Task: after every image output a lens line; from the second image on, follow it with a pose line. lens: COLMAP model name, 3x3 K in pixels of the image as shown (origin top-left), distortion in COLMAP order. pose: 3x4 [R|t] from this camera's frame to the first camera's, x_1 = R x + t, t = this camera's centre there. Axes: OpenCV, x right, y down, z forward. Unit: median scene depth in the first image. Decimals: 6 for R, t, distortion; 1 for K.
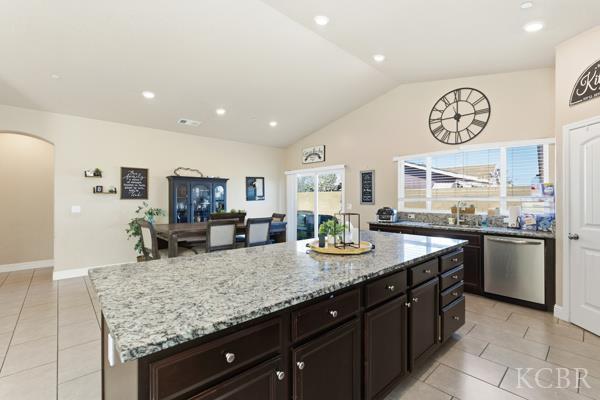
lens RADIAL K [[265.7, 0, 300.0], [0, 265.7, 200.0], [0, 0, 1]] dist [-0.018736, 0.022165]
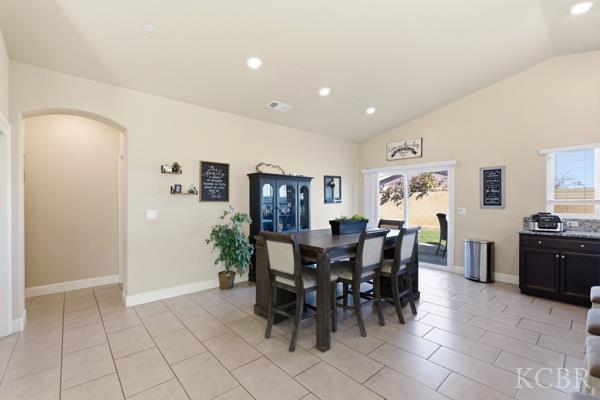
lens RADIAL K [[265.7, 0, 300.0], [0, 265.7, 200.0], [0, 0, 1]] dist [-0.018736, 0.022165]
pose [[0.999982, 0.001736, -0.005805, -0.353290], [-0.001804, 0.999930, -0.011669, 0.001302], [0.005784, 0.011679, 0.999915, 0.195766]]
